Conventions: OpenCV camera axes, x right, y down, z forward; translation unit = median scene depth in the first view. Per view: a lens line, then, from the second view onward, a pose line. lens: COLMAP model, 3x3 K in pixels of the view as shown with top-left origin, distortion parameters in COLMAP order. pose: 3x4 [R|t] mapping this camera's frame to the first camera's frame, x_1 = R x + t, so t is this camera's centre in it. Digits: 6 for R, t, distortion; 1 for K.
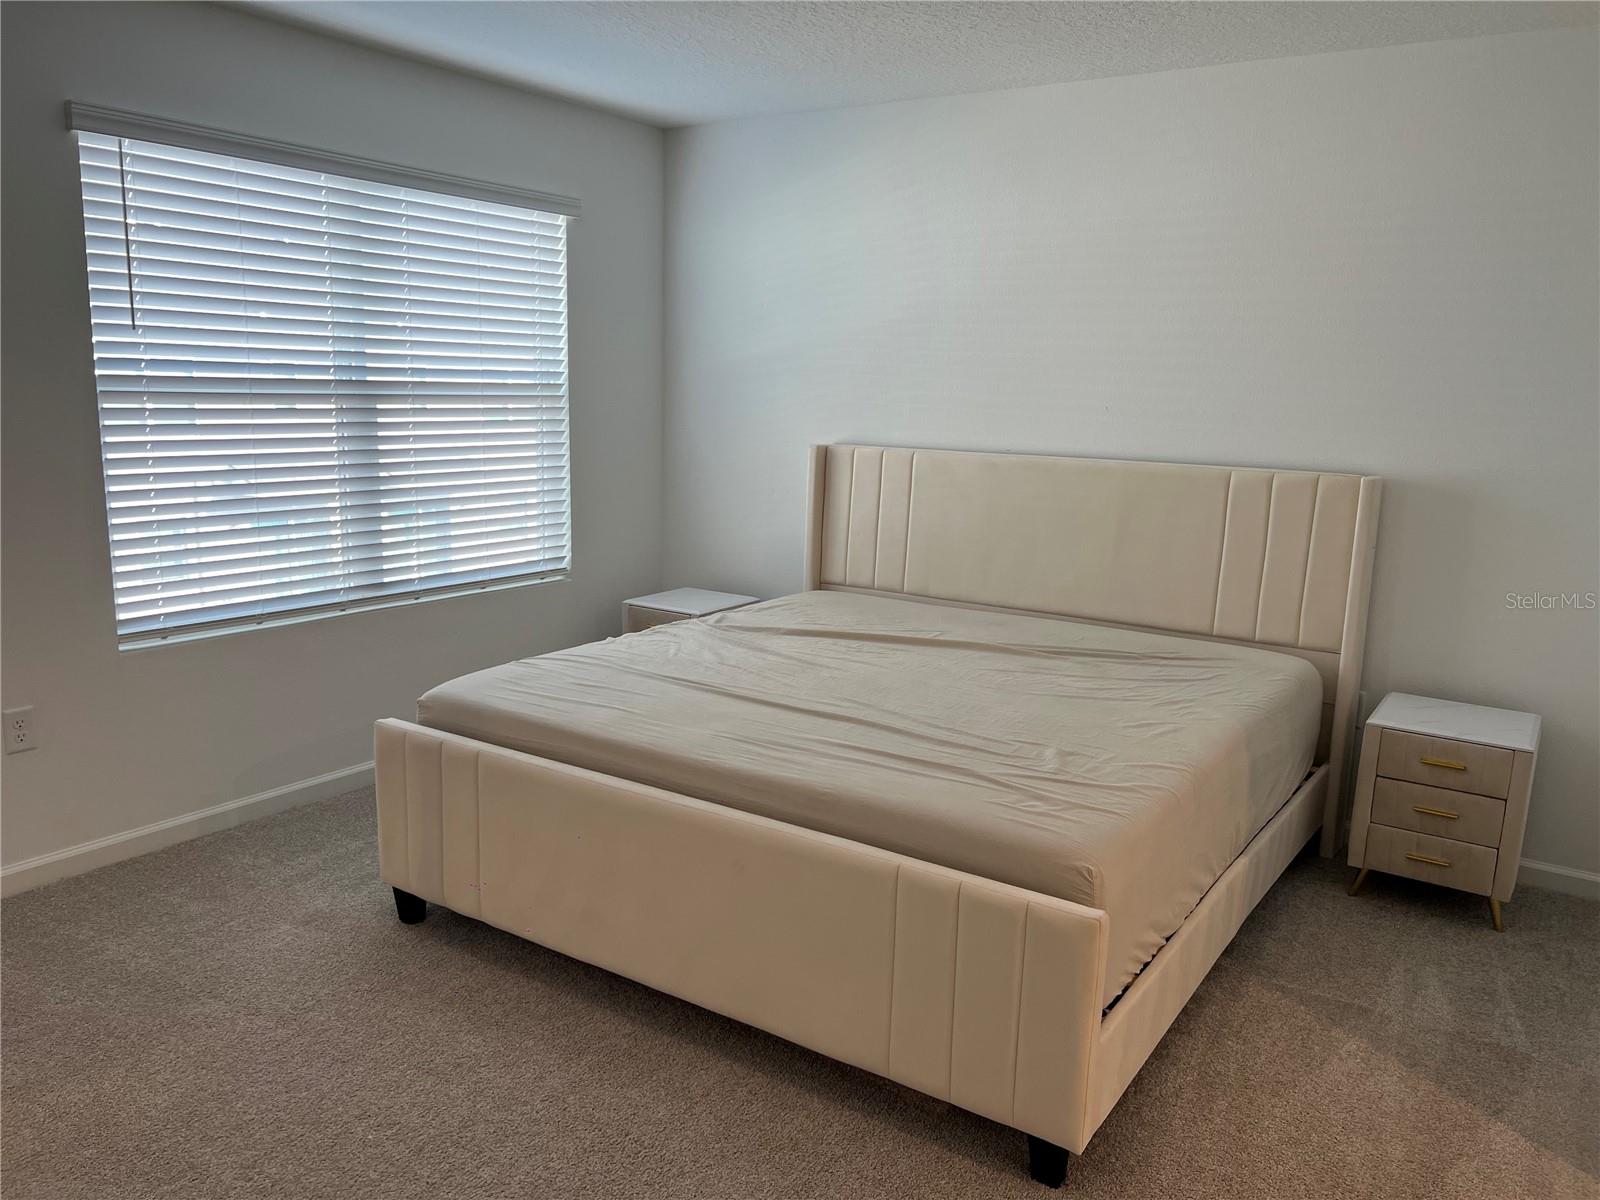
lens RADIAL K [[1210.5, 0, 796.8], [0, 1210.5, 613.1], [0, 0, 1]] dist [0.053523, -0.065688]
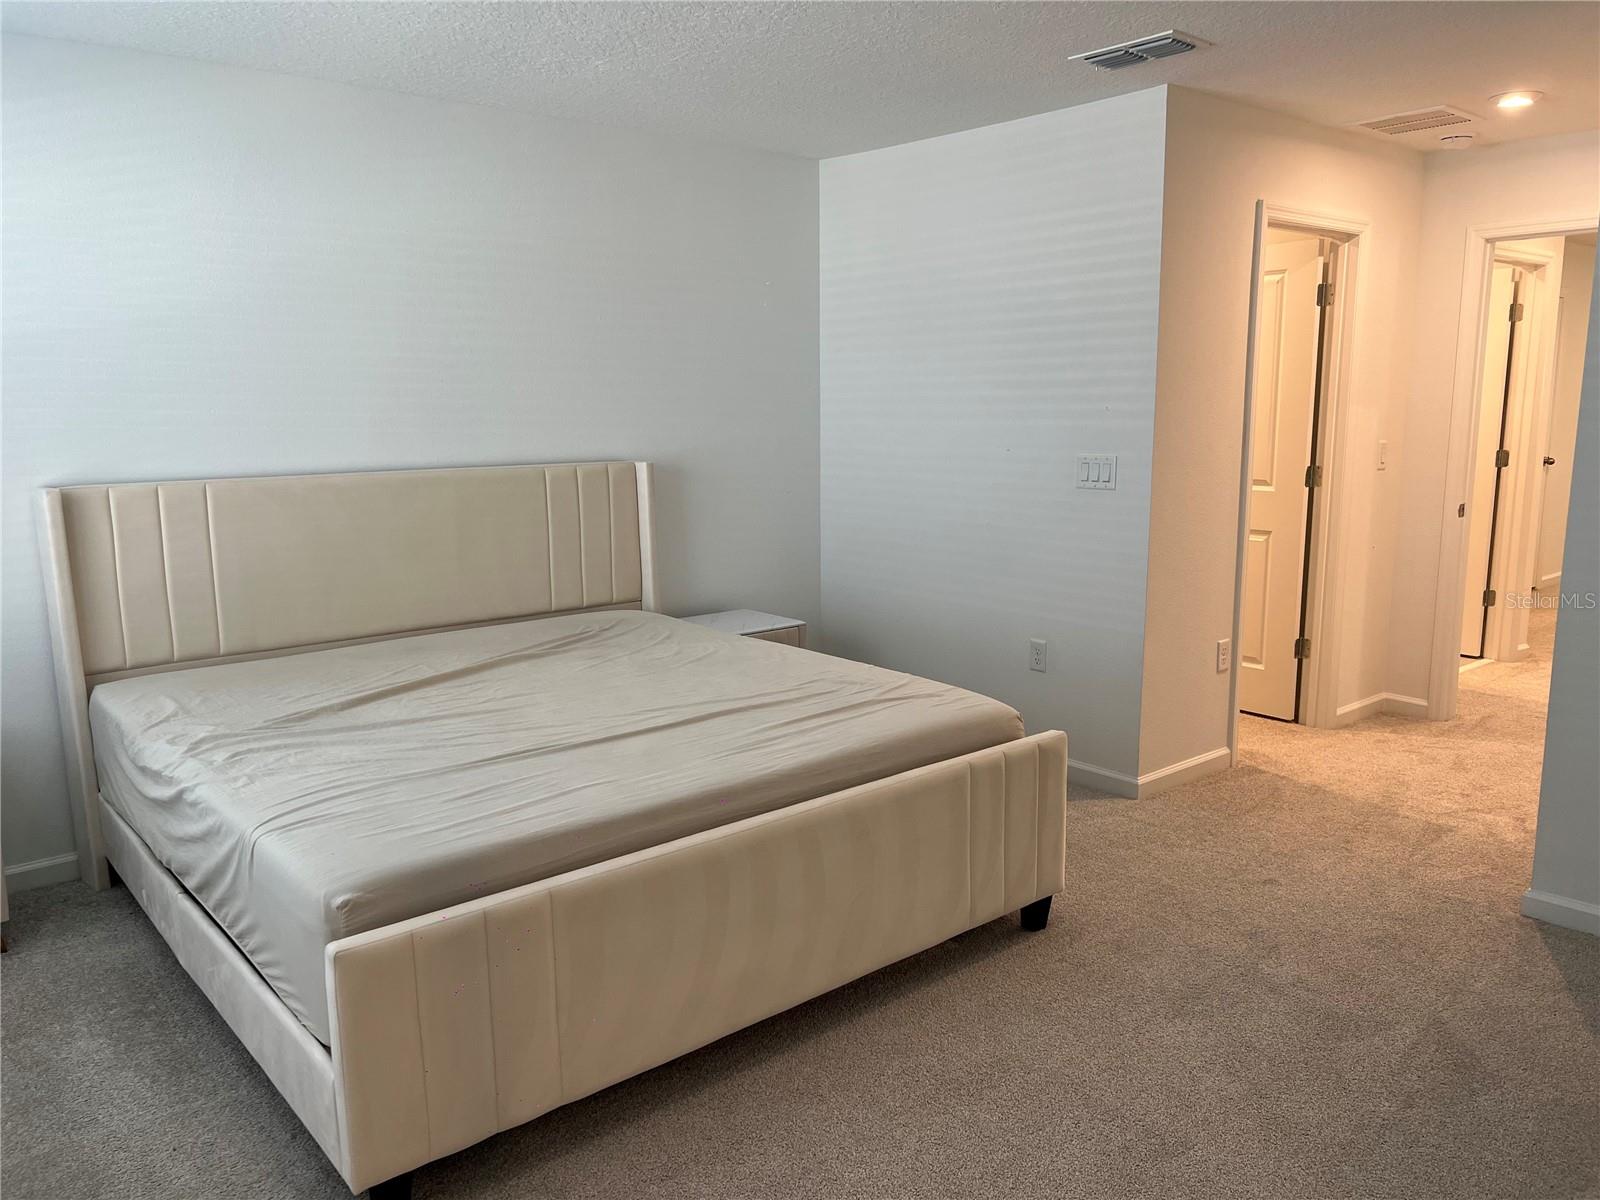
lens RADIAL K [[1210.5, 0, 803.1], [0, 1210.5, 596.1], [0, 0, 1]] dist [0.053523, -0.065688]
pose [[0.265793, -0.190976, 0.944925, -0.841752], [0.198861, 0.969962, 0.140100, -0.134661], [-0.943297, 0.150672, 0.295787, 0.538720]]
